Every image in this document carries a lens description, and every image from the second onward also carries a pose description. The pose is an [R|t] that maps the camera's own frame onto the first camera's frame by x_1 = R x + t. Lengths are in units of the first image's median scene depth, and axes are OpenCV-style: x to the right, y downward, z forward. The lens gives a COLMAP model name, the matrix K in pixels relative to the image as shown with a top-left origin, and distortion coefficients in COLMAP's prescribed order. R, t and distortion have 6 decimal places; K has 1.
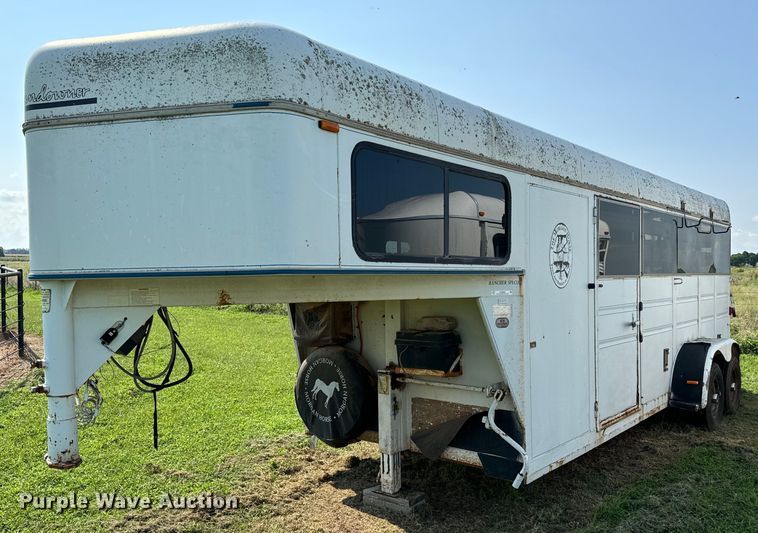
lens RADIAL K [[596.5, 0, 360.0], [0, 596.5, 290.4], [0, 0, 1]] dist [0.065981, -0.007186]
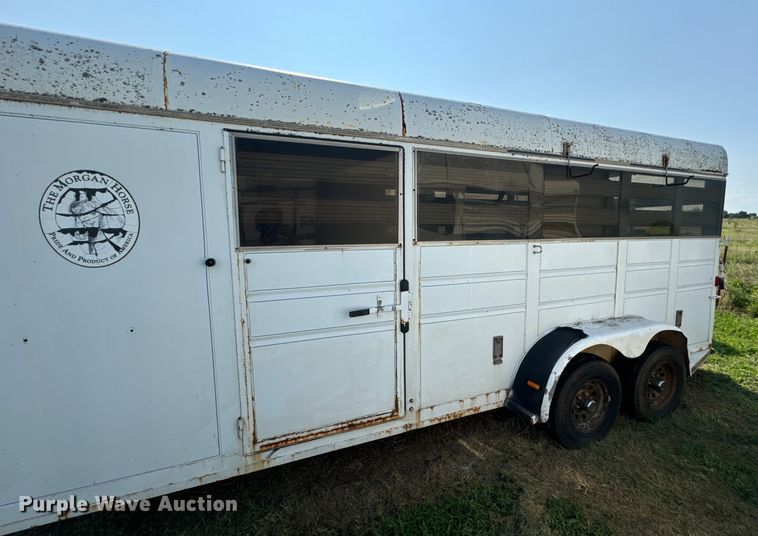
lens RADIAL K [[296.3, 0, 388.1], [0, 296.3, 263.4], [0, 0, 1]] dist [0.000585, -0.000142]
pose [[0.883087, 0.043573, -0.467182, 0.643166], [-0.007760, 0.996899, 0.078310, -0.030634], [0.469146, -0.065529, 0.880686, 0.701938]]
